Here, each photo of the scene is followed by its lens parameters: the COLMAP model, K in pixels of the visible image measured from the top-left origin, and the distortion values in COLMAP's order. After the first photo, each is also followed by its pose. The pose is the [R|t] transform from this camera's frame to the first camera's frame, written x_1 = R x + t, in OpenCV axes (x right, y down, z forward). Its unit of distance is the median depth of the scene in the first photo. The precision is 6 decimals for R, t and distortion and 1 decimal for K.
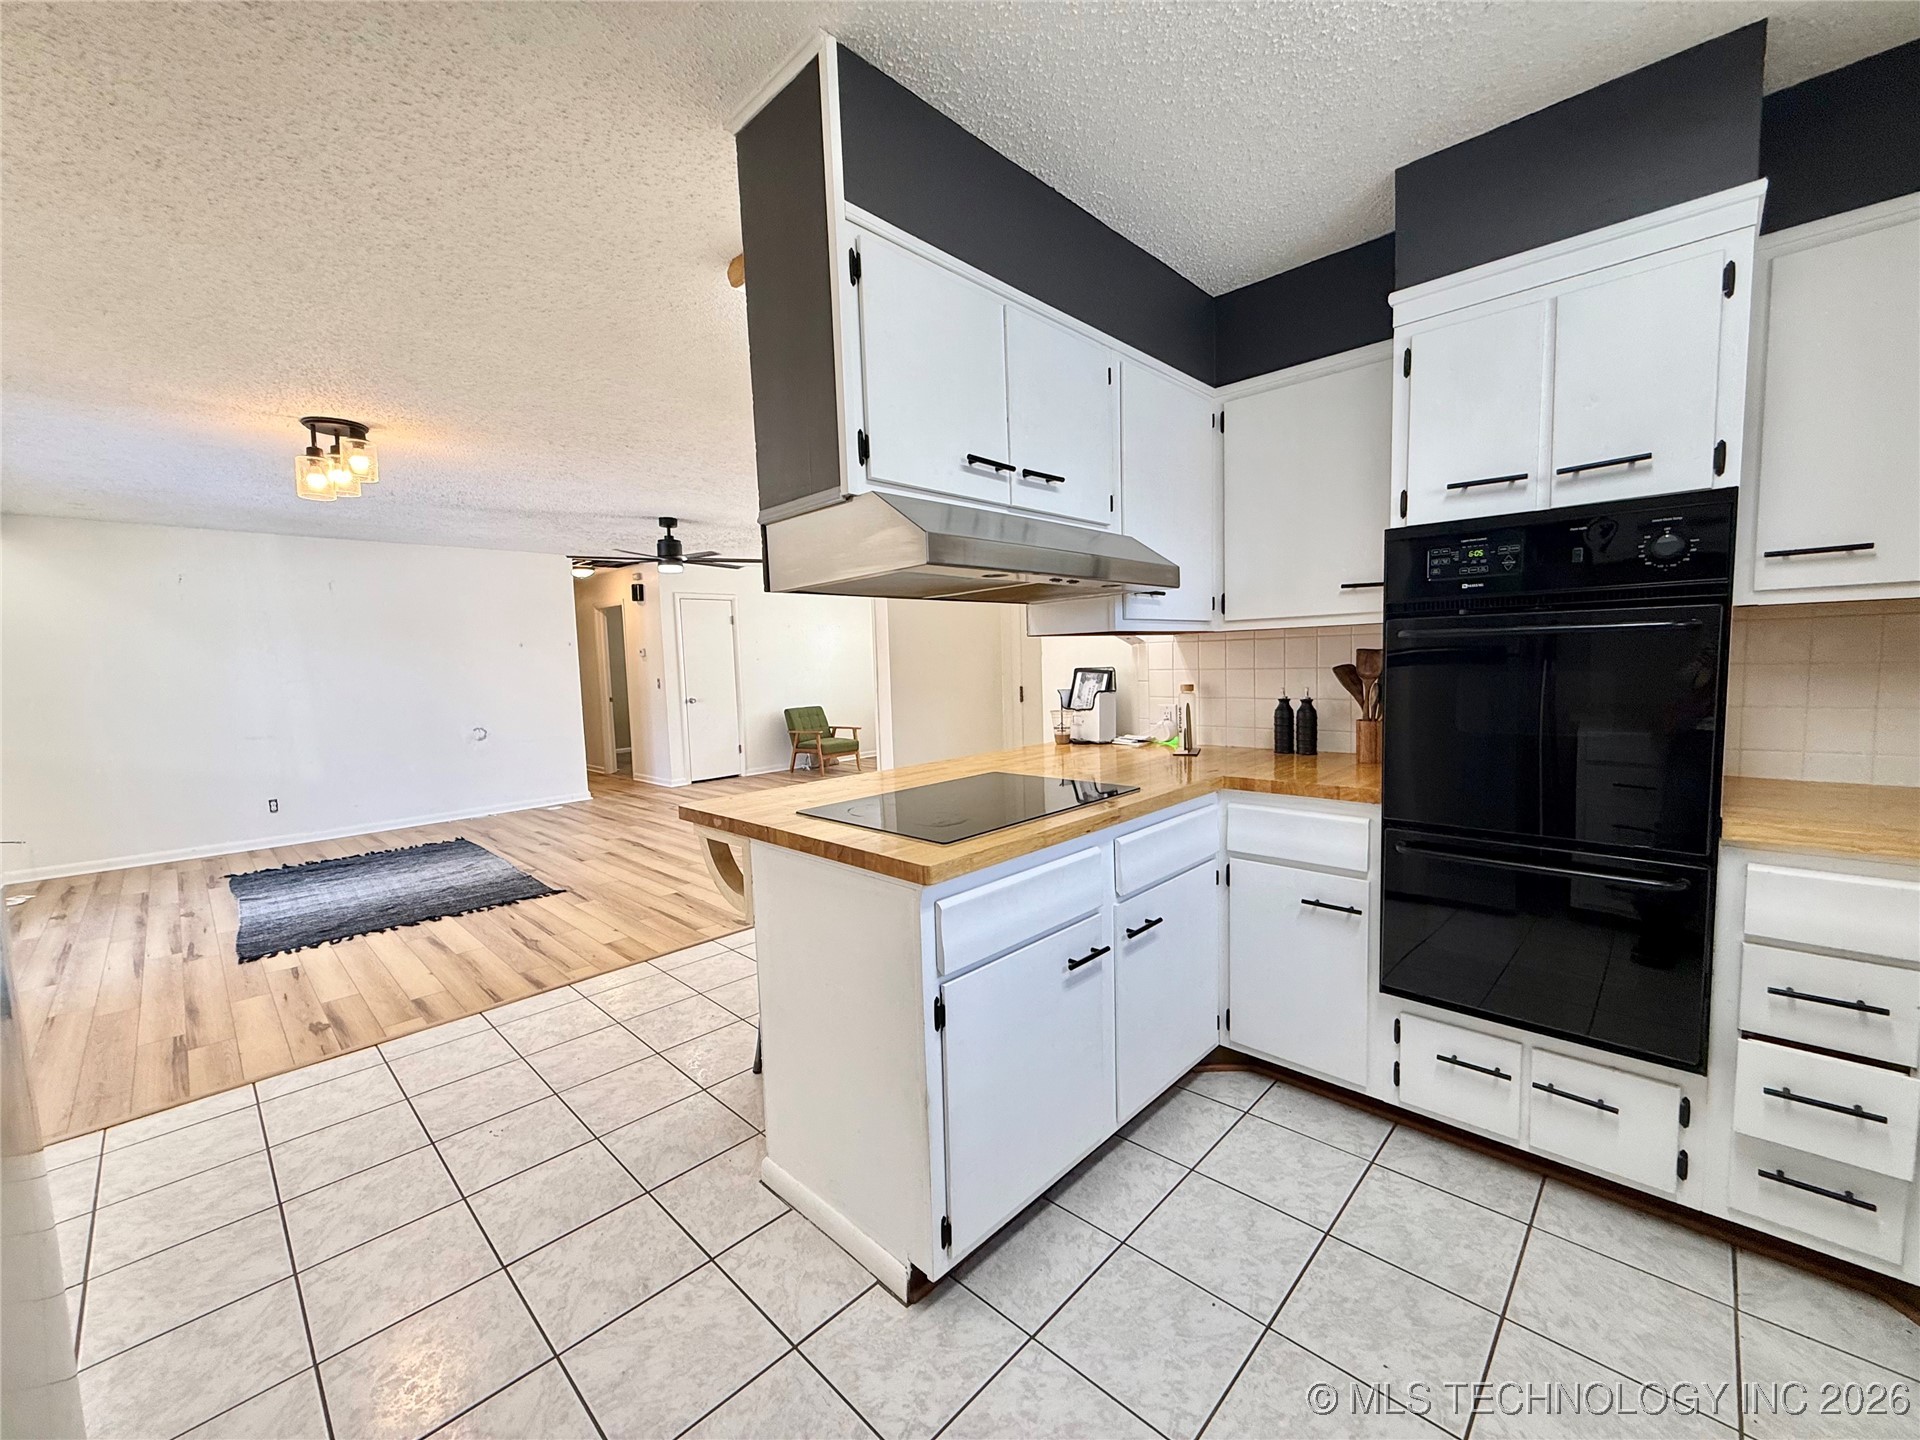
lens RADIAL K [[767.6, 0, 957.3], [0, 767.6, 726.1], [0, 0, 1]] dist [0.001414, -0.000135]
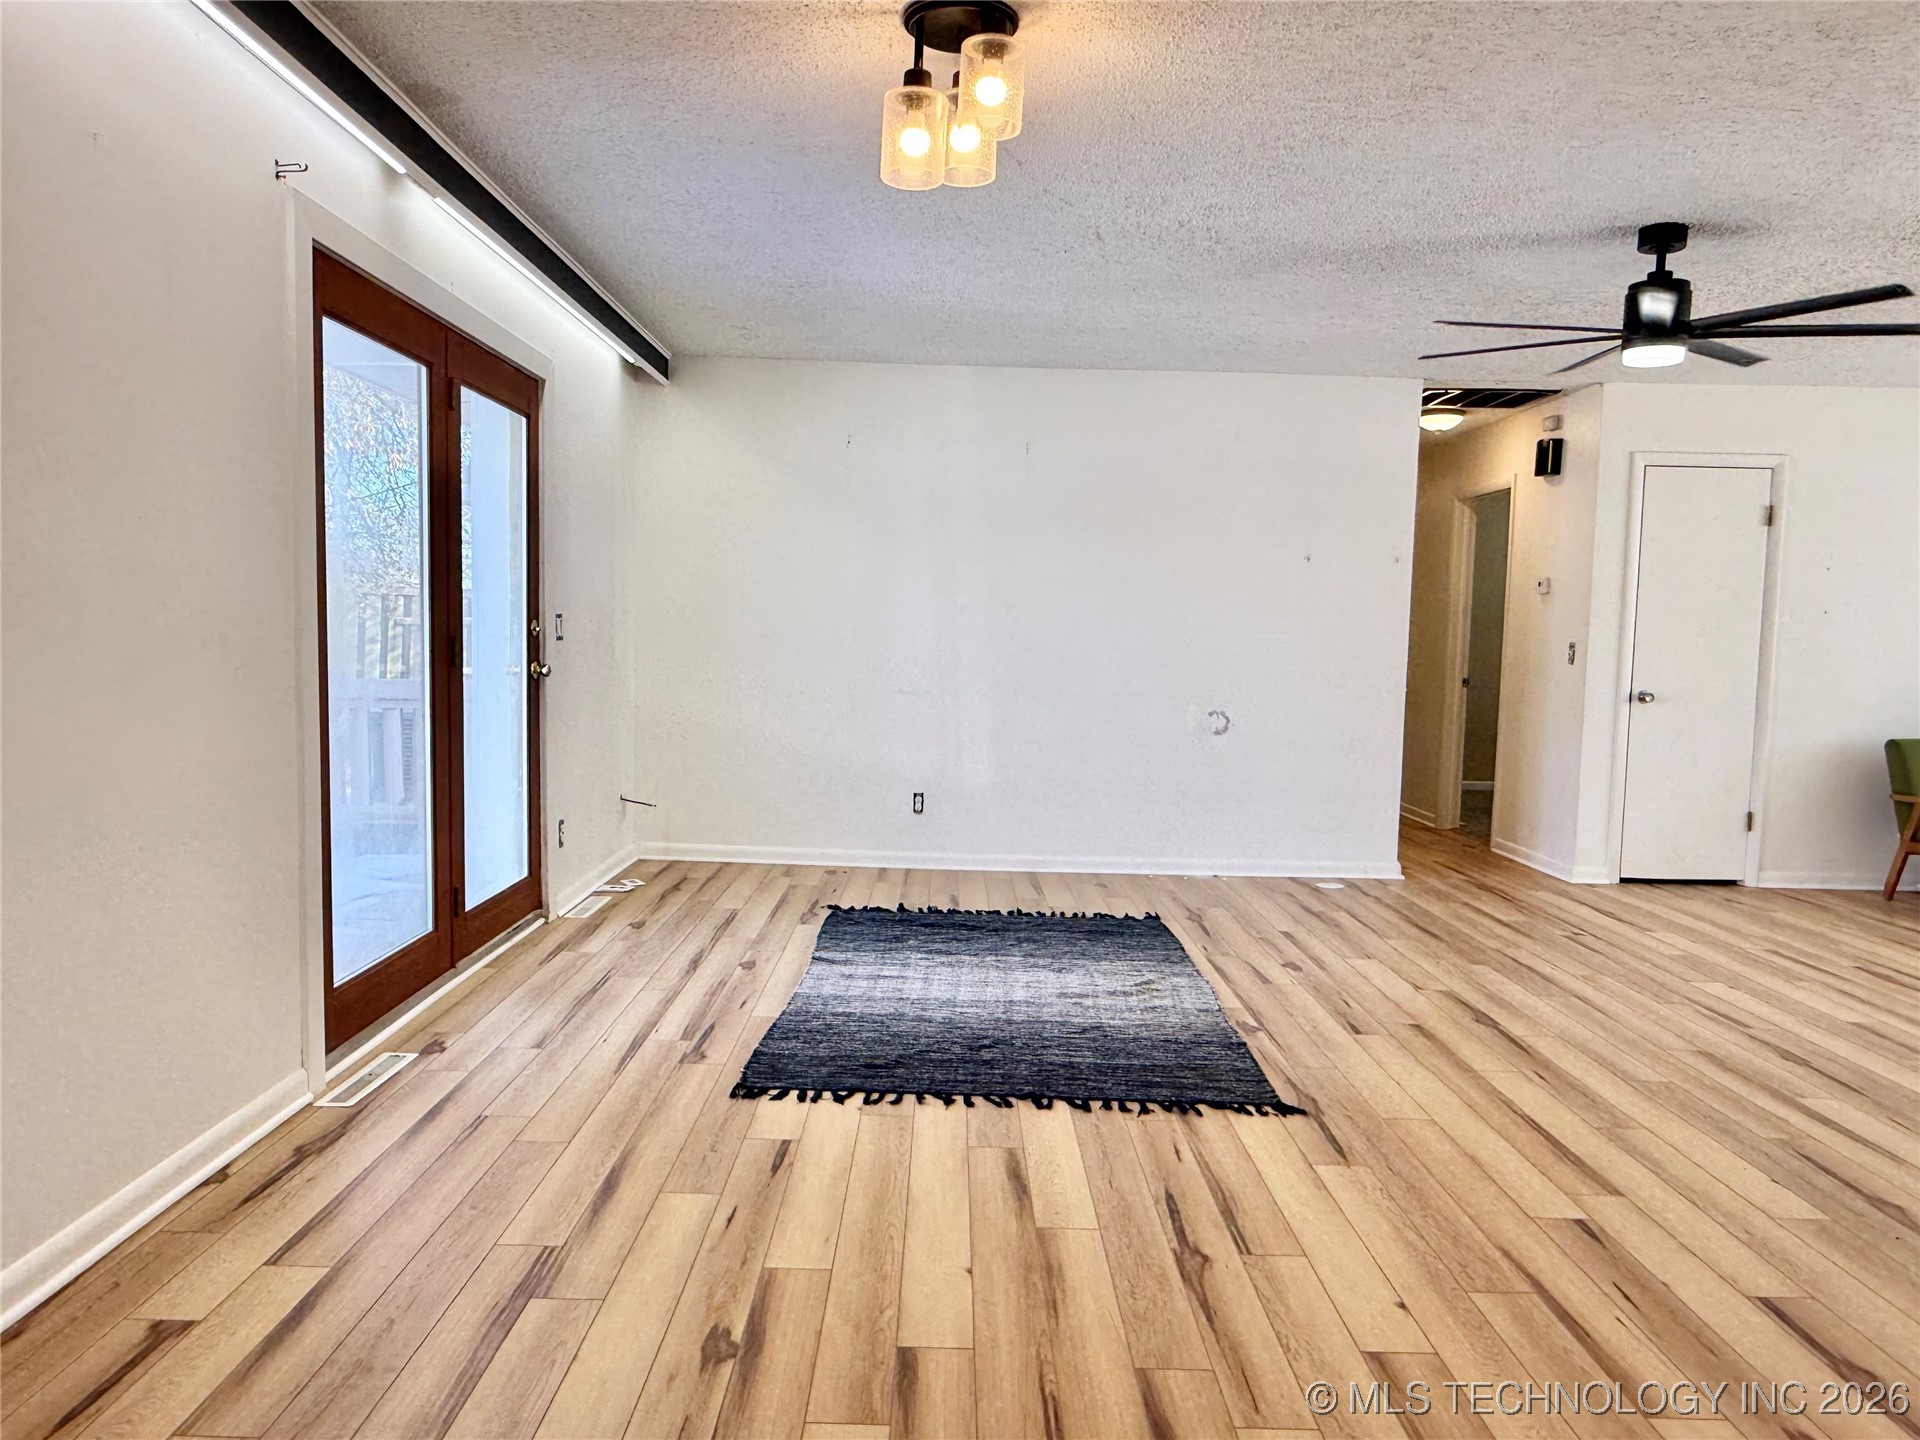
lens RADIAL K [[1312.8, 0, 948.4], [0, 1312.8, 724.1], [0, 0, 1]] dist [0.002126, -0.000518]
pose [[0.695376, 0.100275, -0.711616, -0.141585], [-0.110334, 0.993374, 0.032162, 0.003696], [0.710126, 0.056151, 0.701832, 0.312477]]
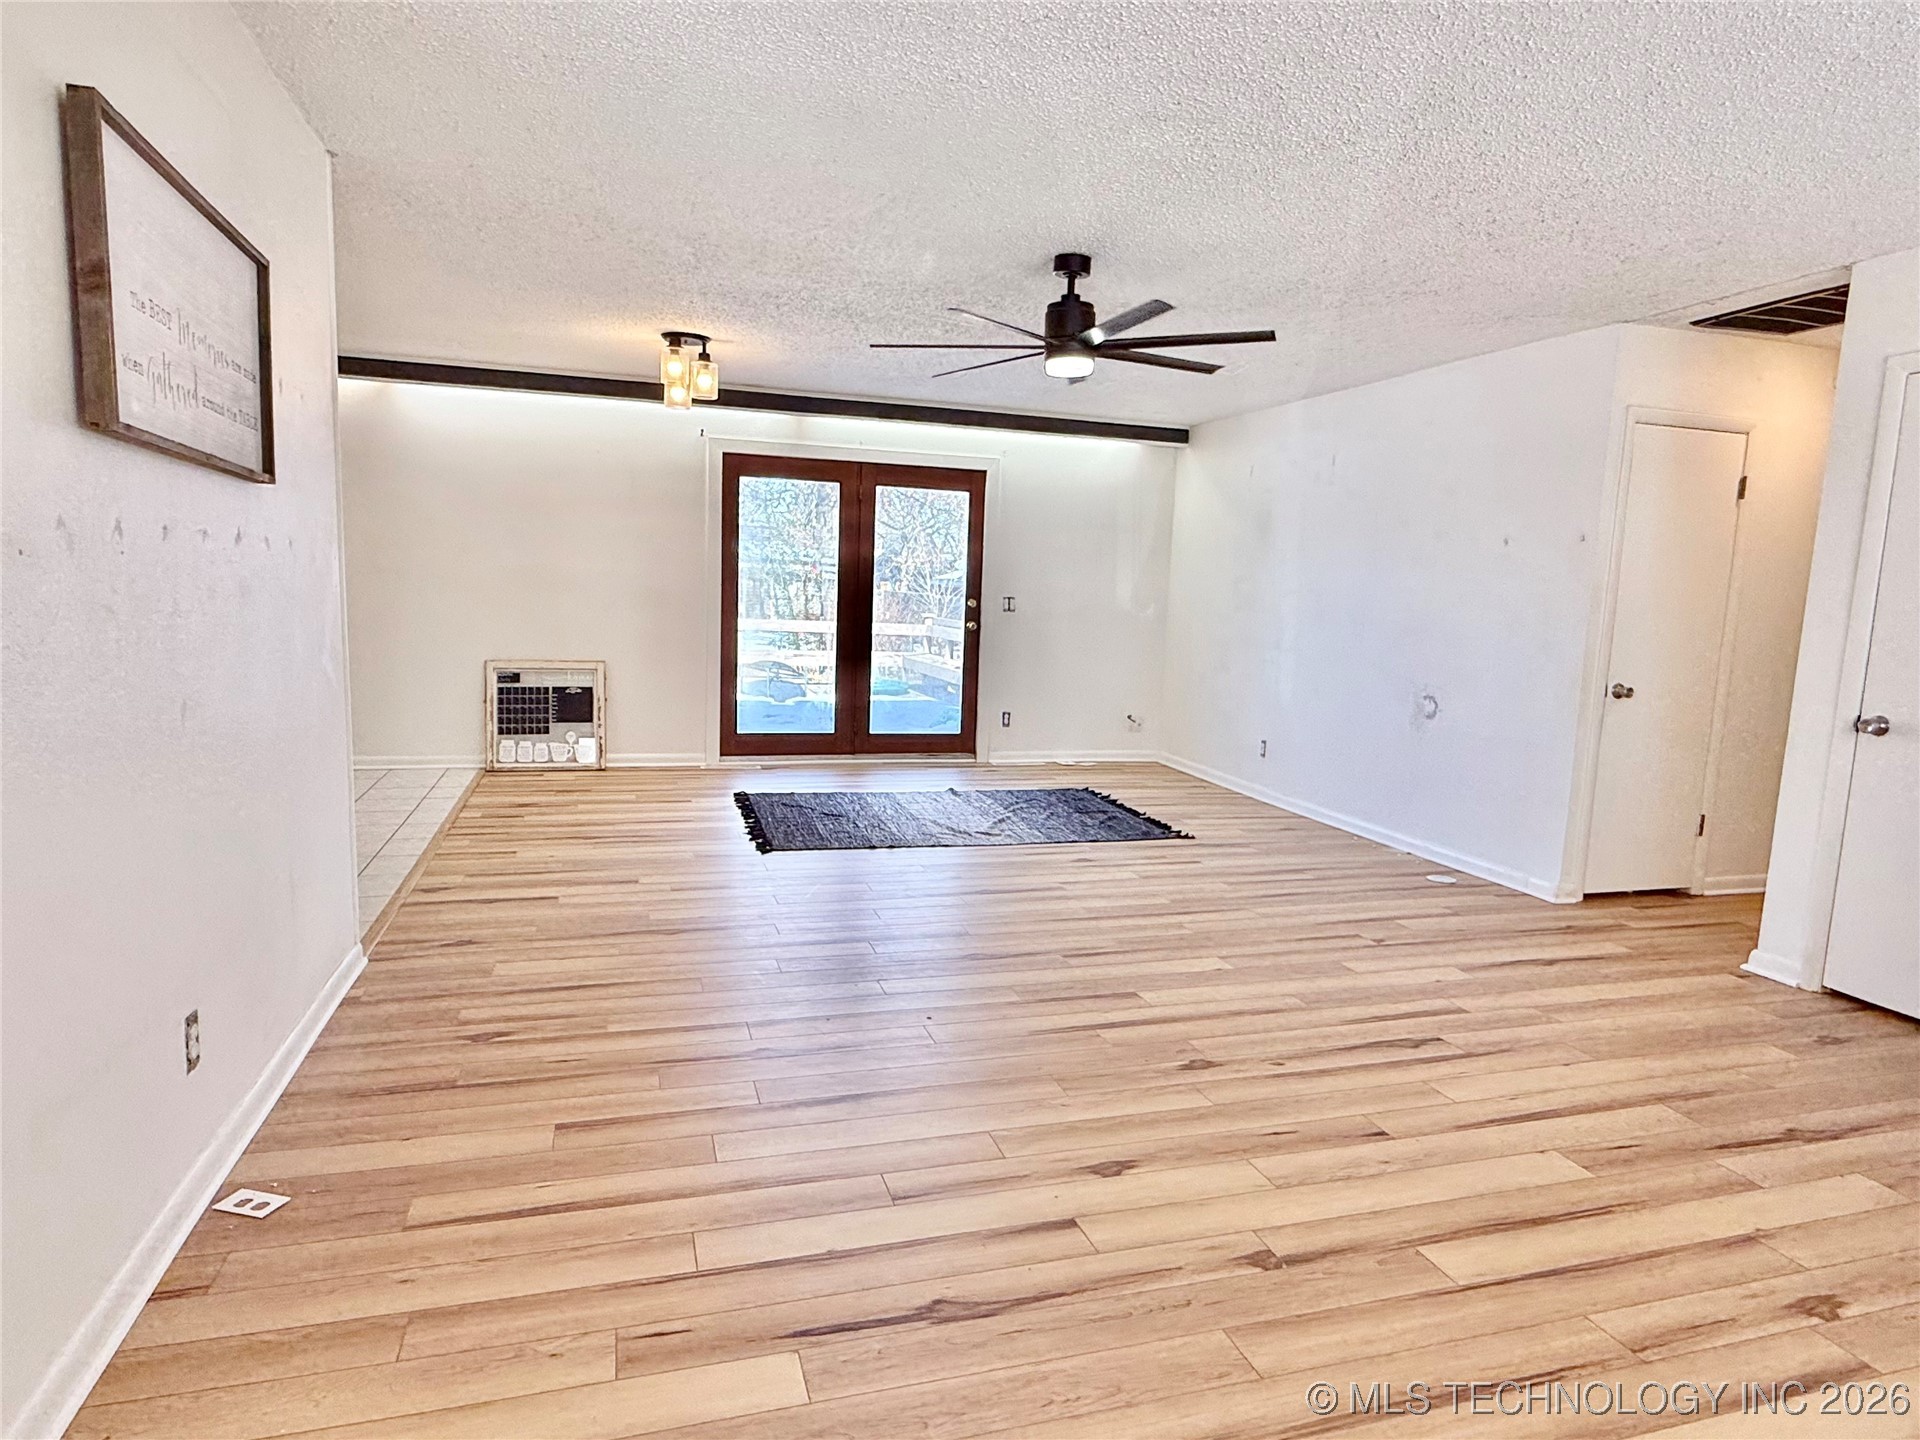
lens RADIAL K [[1116.9, 0, 952.3], [0, 1116.9, 725.3], [0, 0, 1]] dist [0.004580, 0.000550]
pose [[-0.482462, 0.121919, -0.867390, 0.320747], [-0.102276, 0.975651, 0.194025, -0.132552], [0.869925, 0.182323, -0.458245, 1.475230]]
